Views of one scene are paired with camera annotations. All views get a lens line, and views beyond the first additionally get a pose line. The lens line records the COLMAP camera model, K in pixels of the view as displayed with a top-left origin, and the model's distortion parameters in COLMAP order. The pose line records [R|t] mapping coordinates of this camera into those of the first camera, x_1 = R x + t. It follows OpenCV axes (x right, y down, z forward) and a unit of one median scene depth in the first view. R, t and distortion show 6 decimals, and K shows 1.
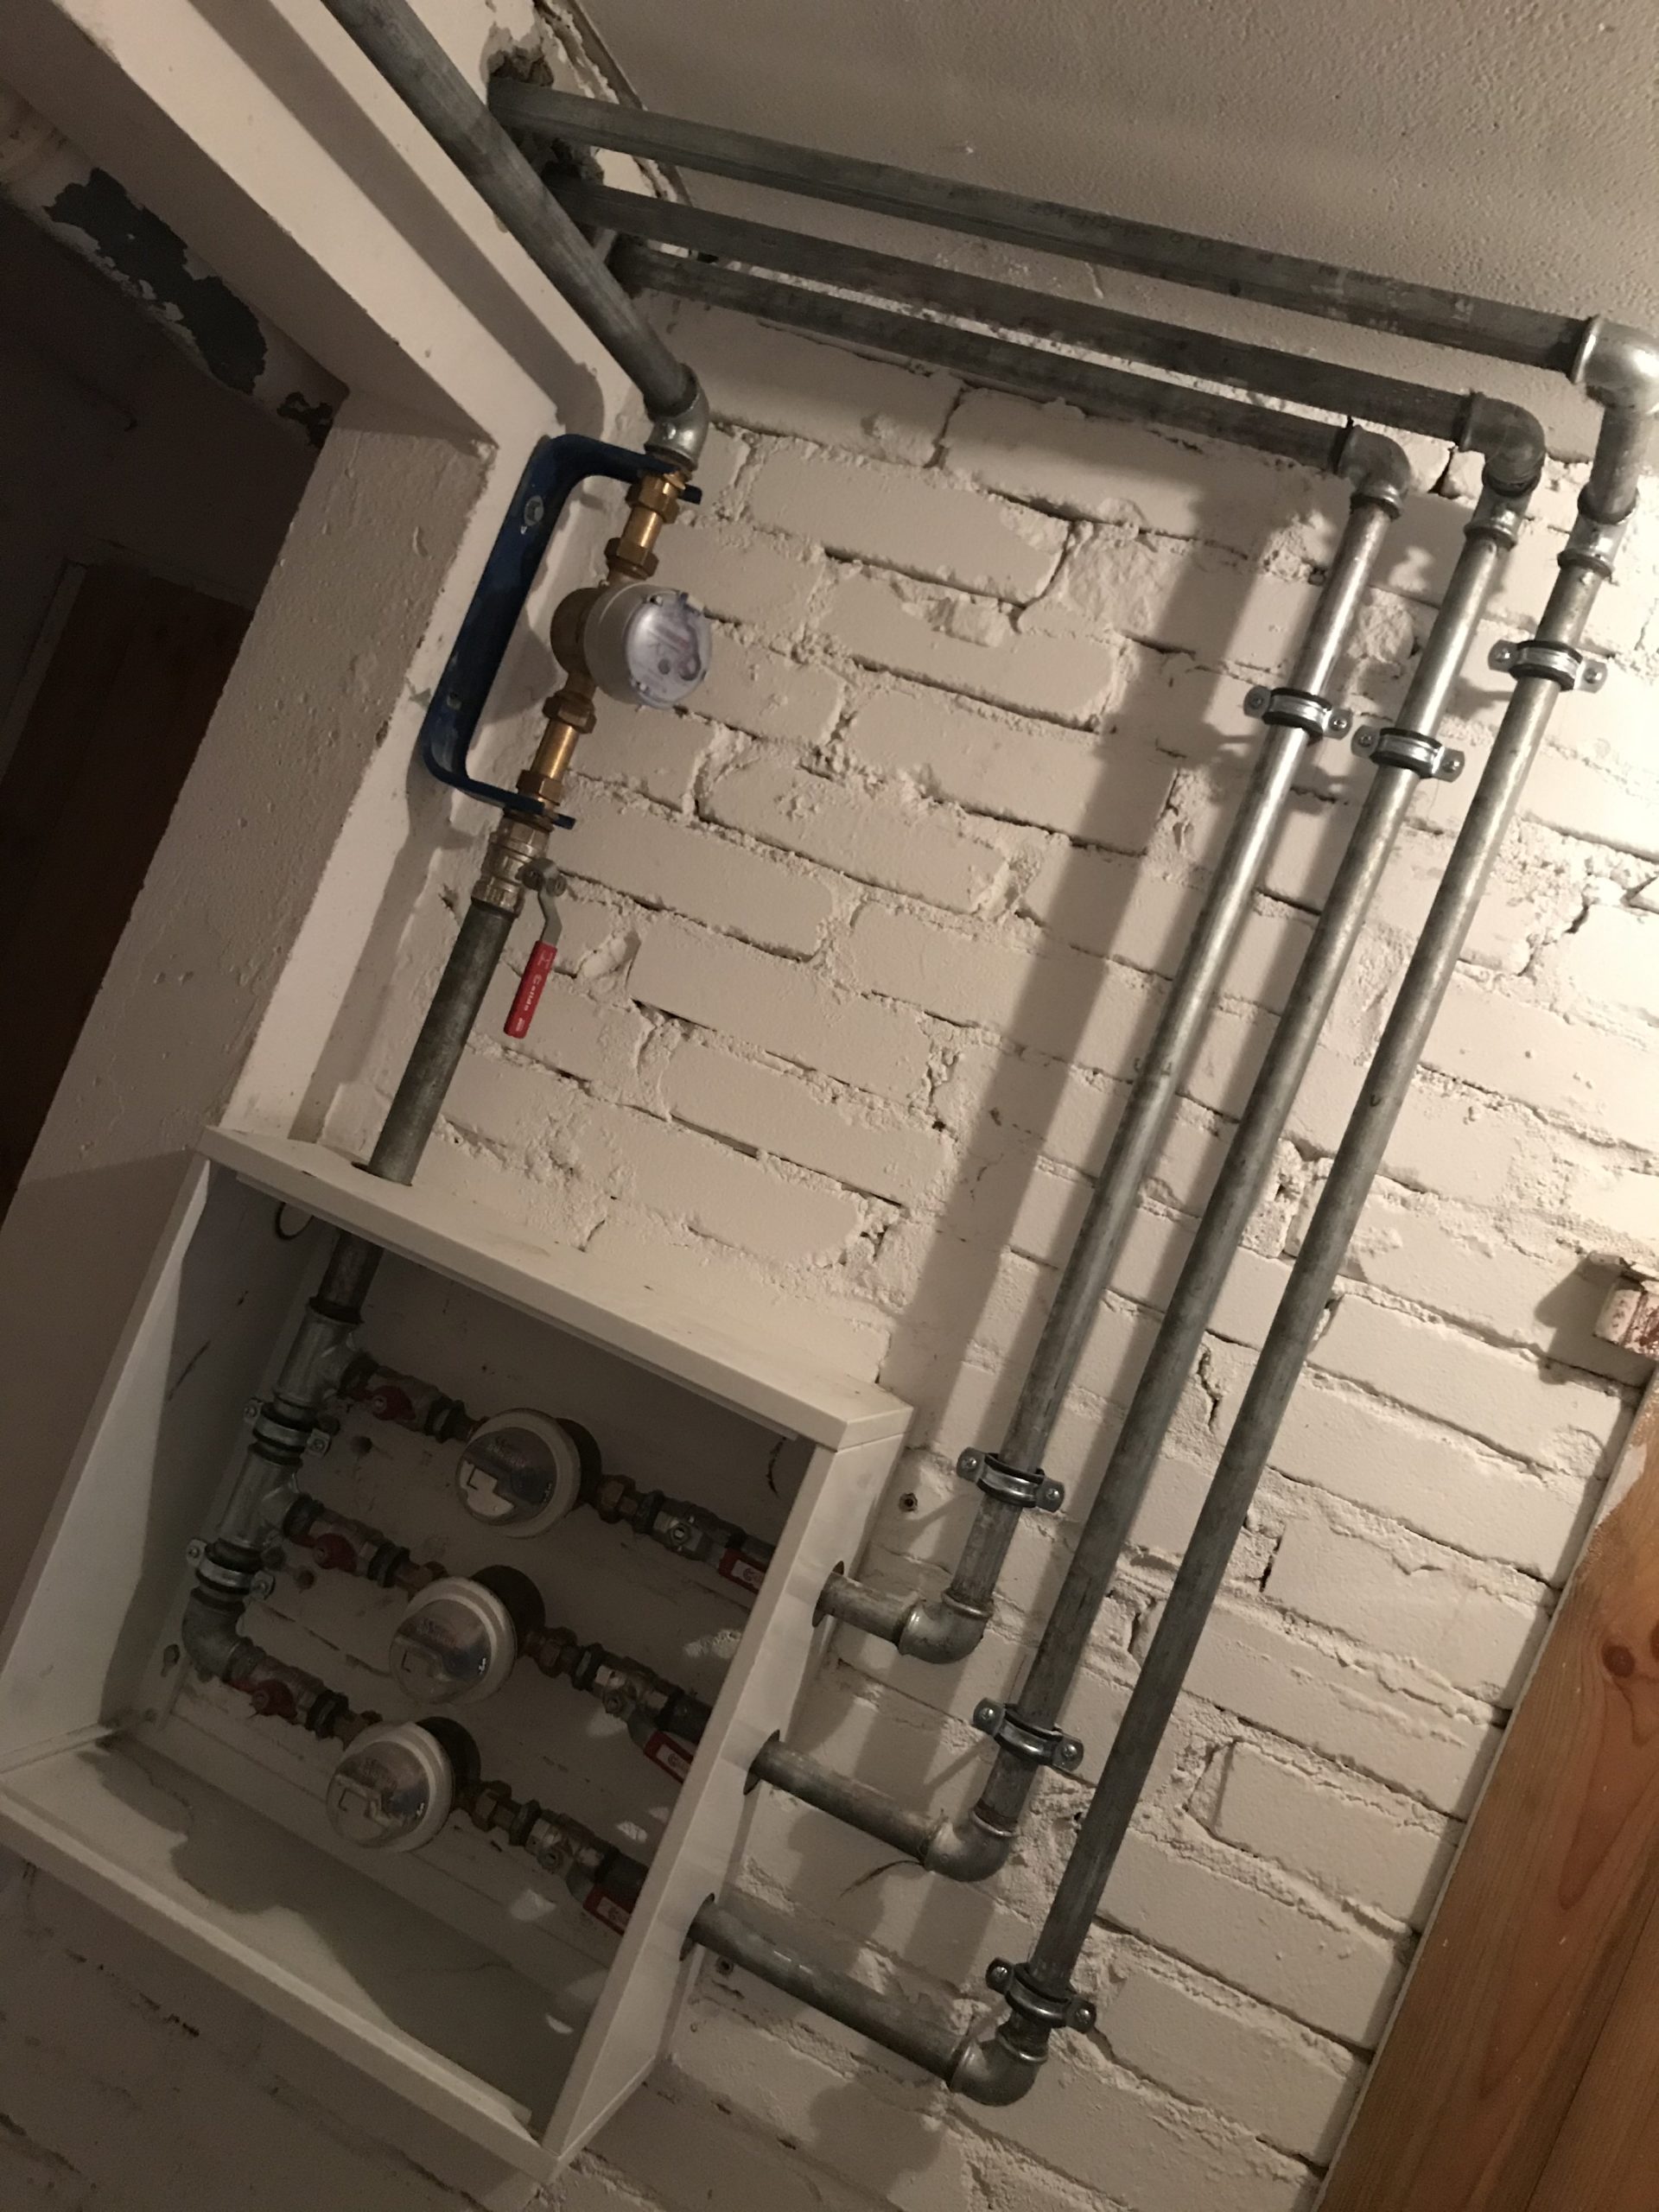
lens RADIAL K [[1820.9, 0, 869.3], [0, 1820.9, 1065.2], [0, 0, 1]] dist [0.012953, -0.024608]
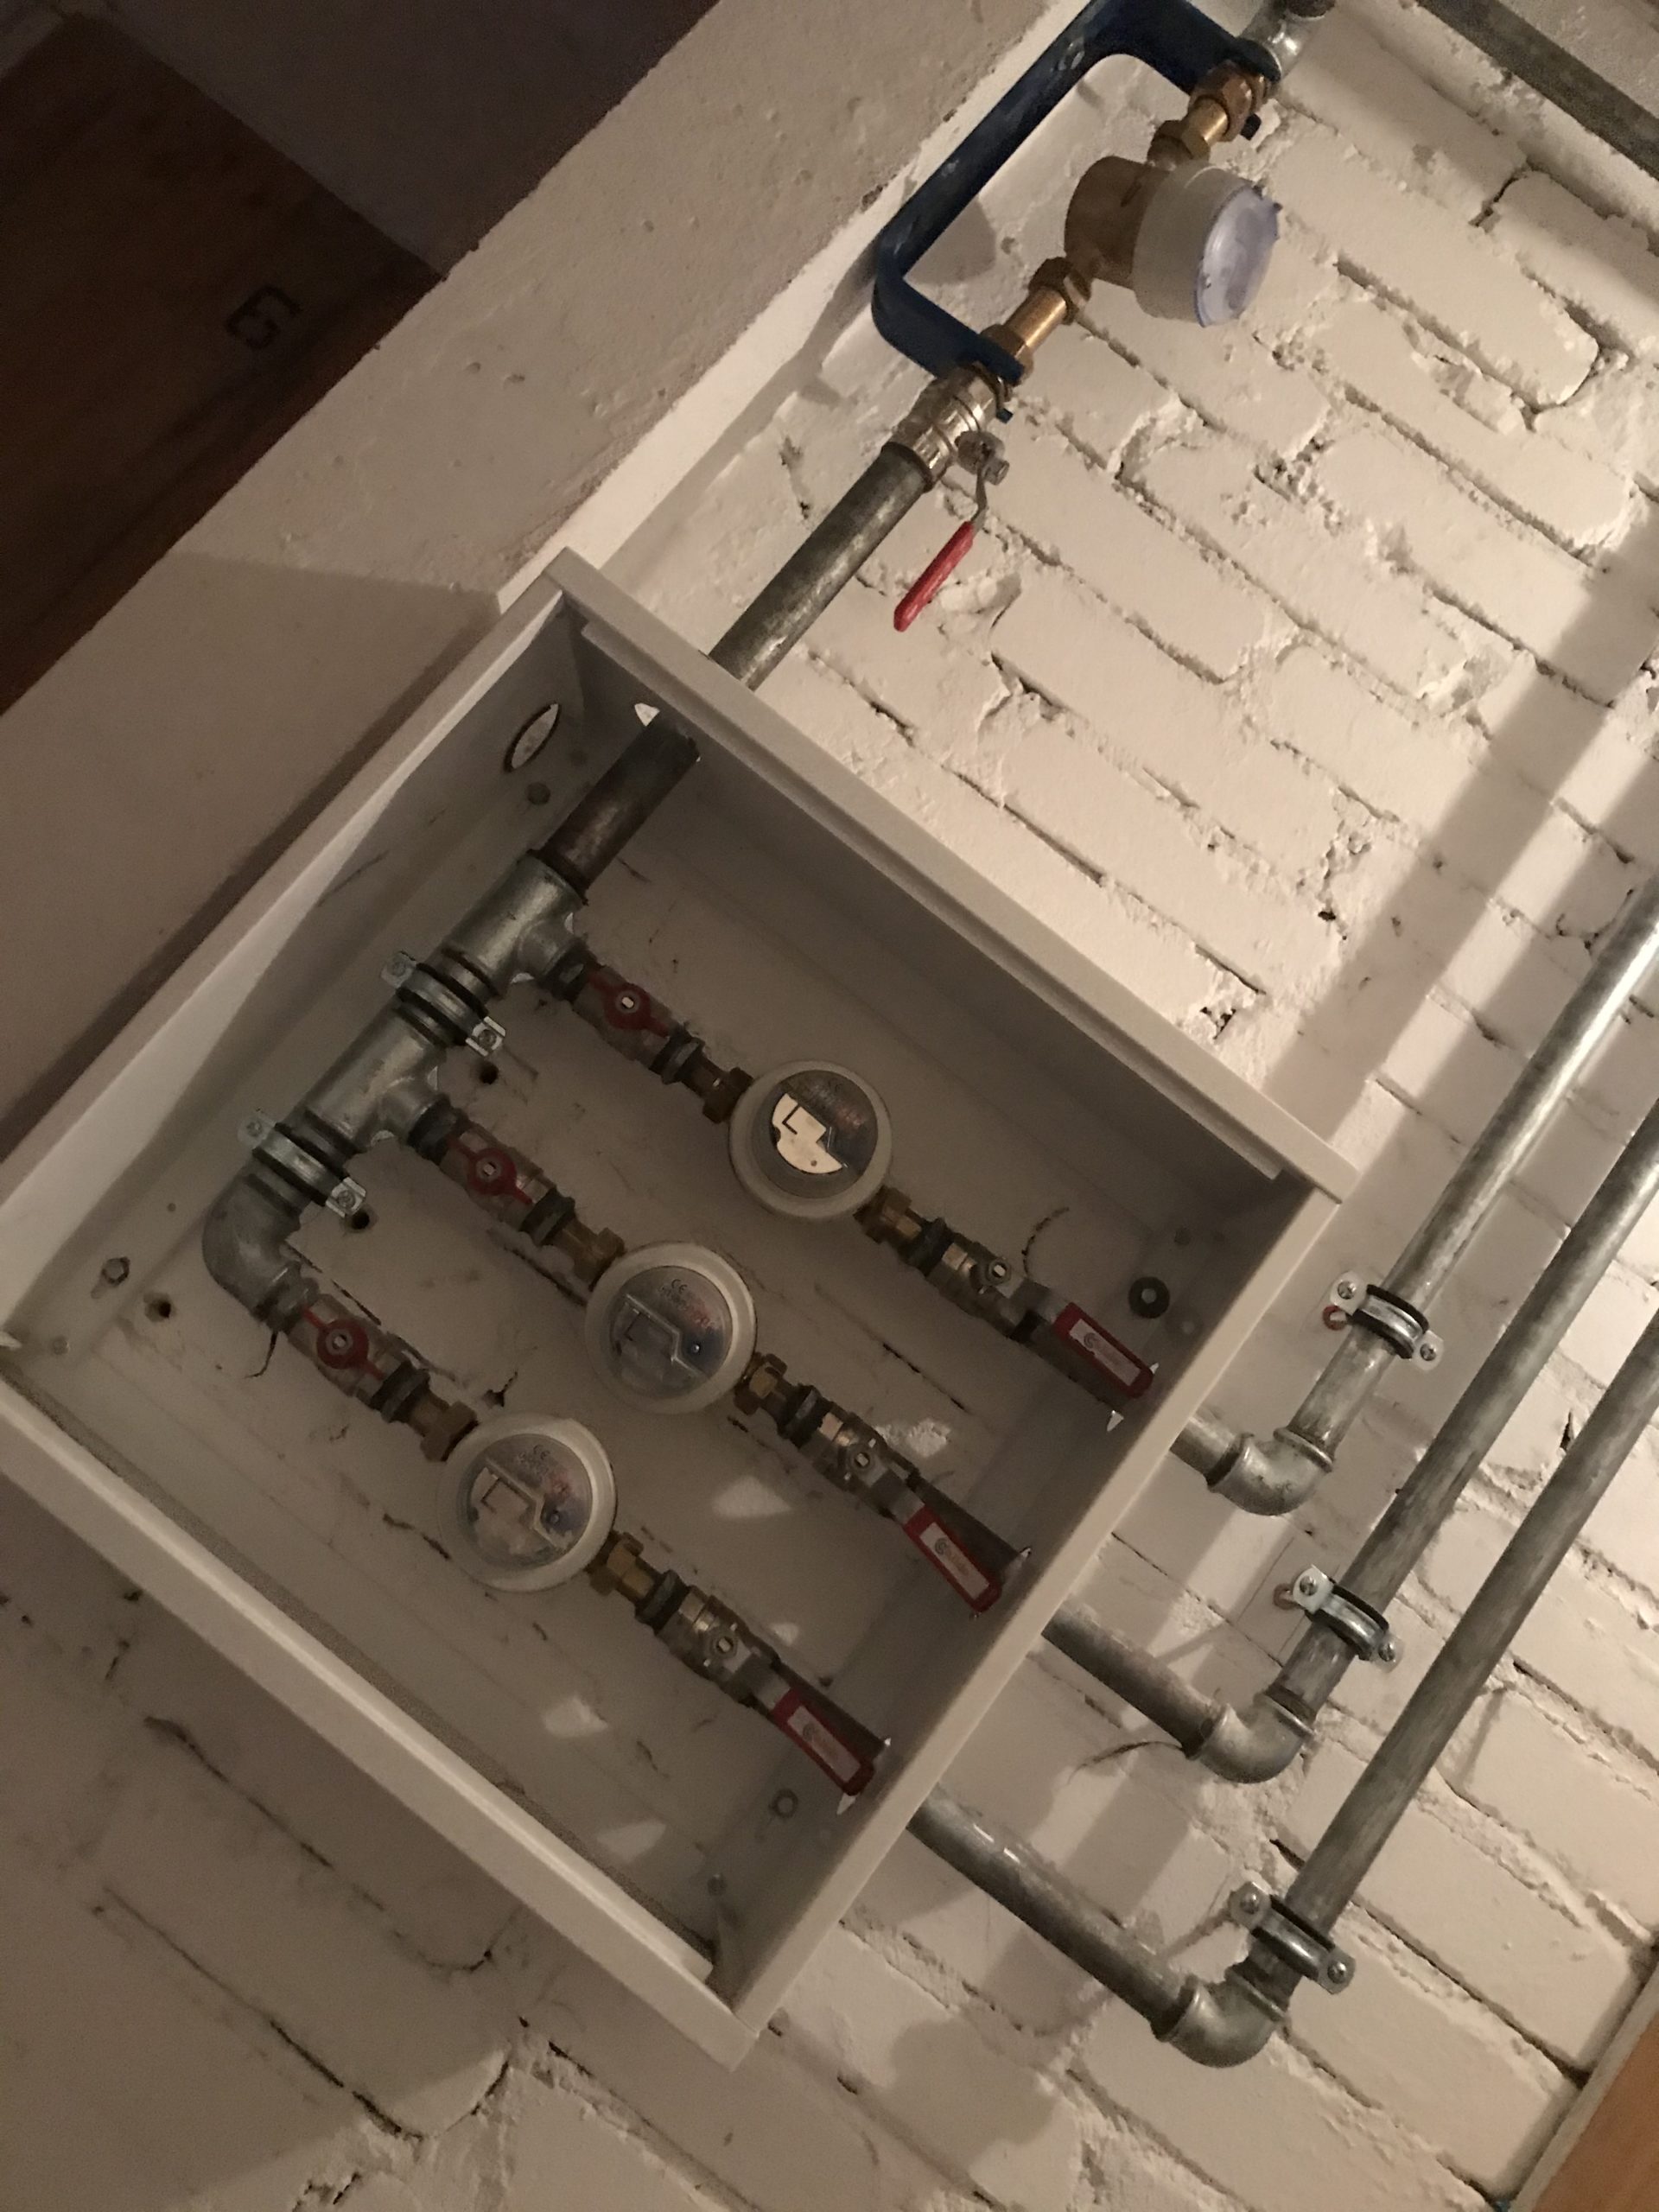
lens RADIAL K [[1820.9, 0, 836.8], [0, 1820.9, 1076.9], [0, 0, 1]] dist [0.012953, -0.024608]
pose [[0.898933, 0.318636, 0.300651, -0.402017], [-0.302544, 0.947876, -0.099987, 0.261015], [-0.316839, -0.001078, 0.948479, 0.270102]]
